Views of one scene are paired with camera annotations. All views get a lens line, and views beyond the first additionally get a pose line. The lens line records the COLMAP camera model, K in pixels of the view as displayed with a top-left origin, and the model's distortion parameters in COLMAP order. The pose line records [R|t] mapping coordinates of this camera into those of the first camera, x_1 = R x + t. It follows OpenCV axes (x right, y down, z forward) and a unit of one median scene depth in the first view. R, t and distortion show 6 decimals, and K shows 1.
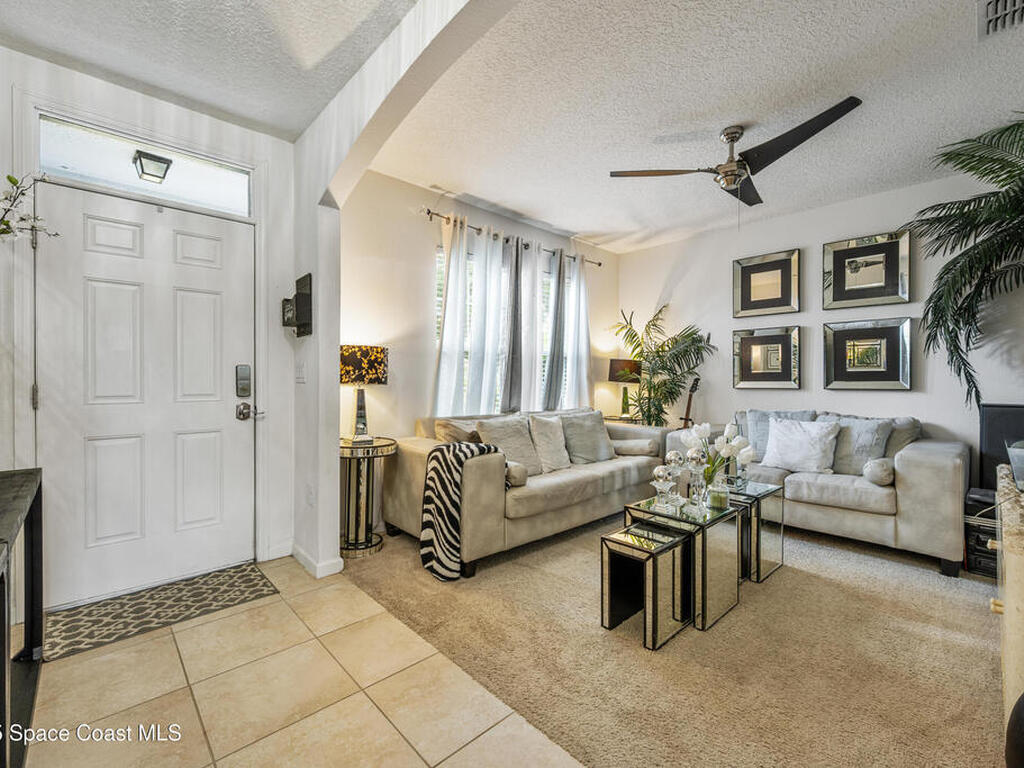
lens RADIAL K [[455.8, 0, 517.1], [0, 455.8, 369.1], [0, 0, 1]] dist [-0.001404, 0.000076]
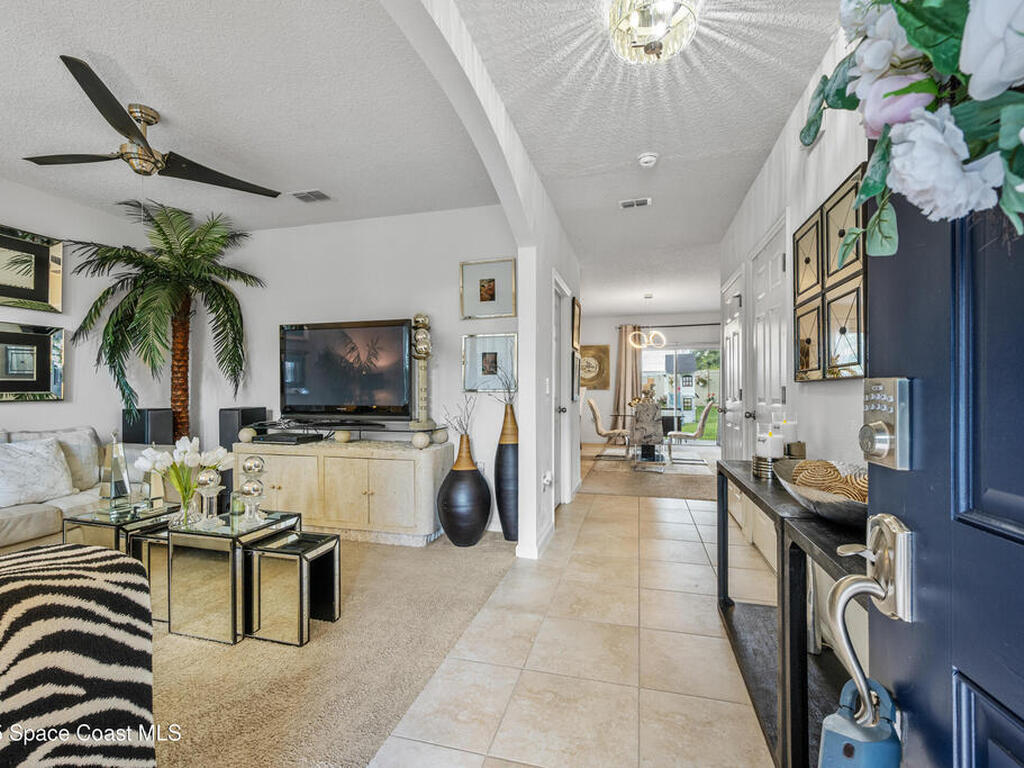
lens RADIAL K [[455.8, 0, 517.1], [0, 455.8, 369.1], [0, 0, 1]] dist [-0.001404, 0.000076]
pose [[-0.523046, 0.033703, 0.851638, -0.627080], [-0.018088, 0.998554, -0.050626, 0.011853], [-0.852112, -0.041884, -0.521680, 0.796750]]
